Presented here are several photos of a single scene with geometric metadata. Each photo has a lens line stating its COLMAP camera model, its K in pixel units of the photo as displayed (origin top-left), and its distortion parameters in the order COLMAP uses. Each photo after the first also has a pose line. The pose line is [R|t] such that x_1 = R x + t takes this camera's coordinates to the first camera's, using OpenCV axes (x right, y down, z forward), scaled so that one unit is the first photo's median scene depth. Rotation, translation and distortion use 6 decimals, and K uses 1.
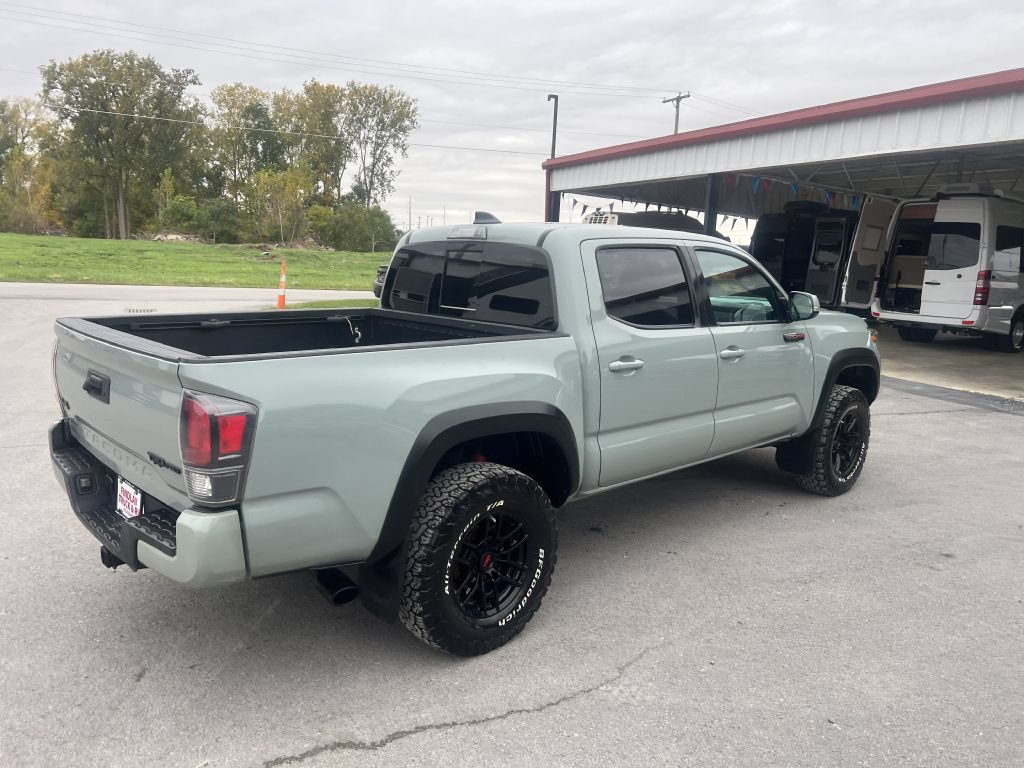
lens RADIAL K [[768.5, 0, 510.3], [0, 768.5, 372.4], [0, 0, 1]] dist [0.056262, -0.060345]
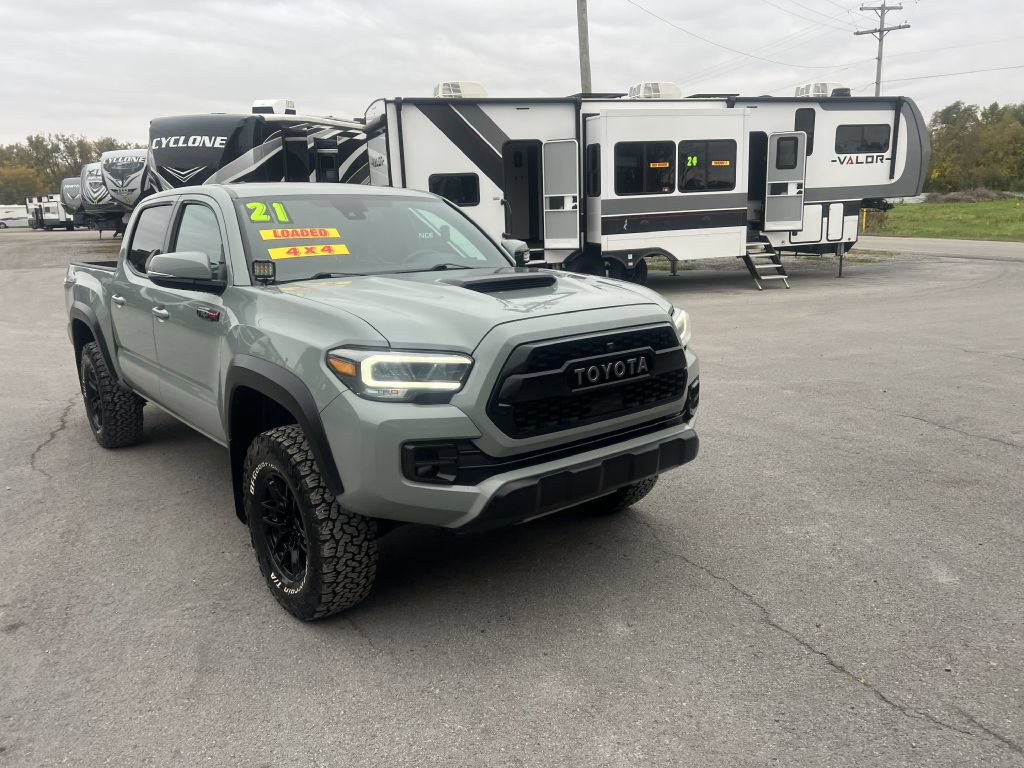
lens RADIAL K [[771.7, 0, 509.9], [0, 771.7, 384.0], [0, 0, 1]] dist [0.045117, -0.049611]
pose [[-0.069734, 0.183182, -0.980603, 0.313141], [-0.138047, 0.971766, 0.191348, -0.046968], [0.987968, 0.148712, -0.042477, 0.381736]]
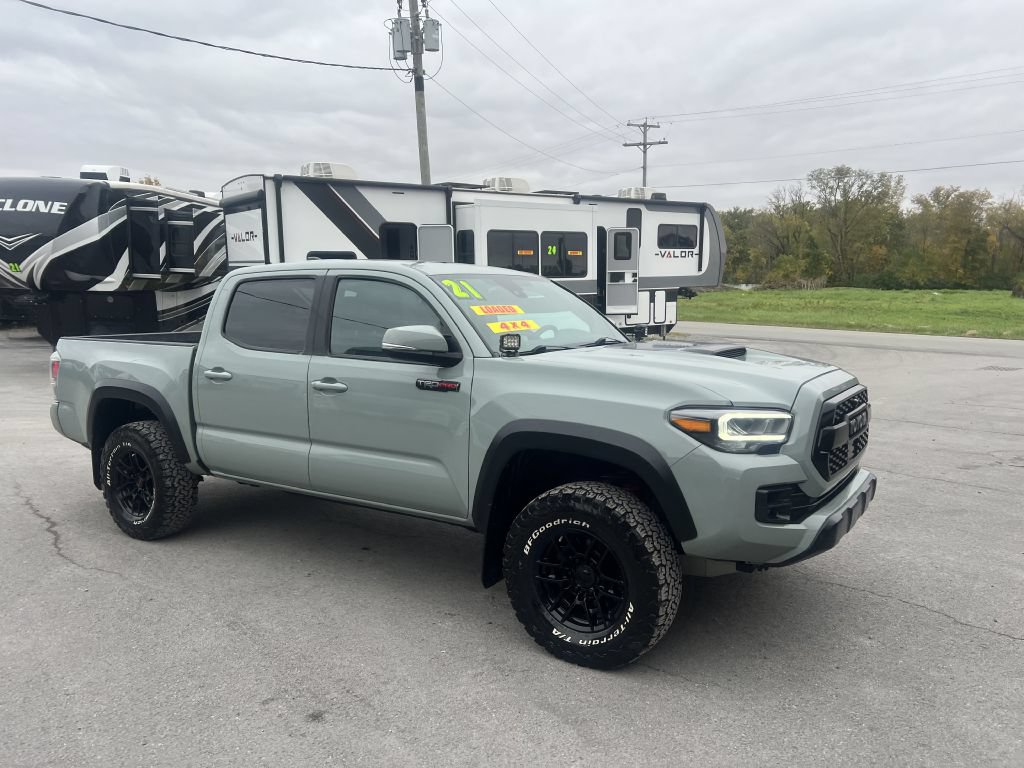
lens RADIAL K [[770.8, 0, 514.7], [0, 770.8, 393.7], [0, 0, 1]] dist [0.050038, -0.047969]
pose [[0.234771, 0.093077, -0.967584, 0.322798], [-0.145337, 0.987577, 0.059736, -0.026990], [0.961124, 0.126602, 0.245382, 0.255204]]
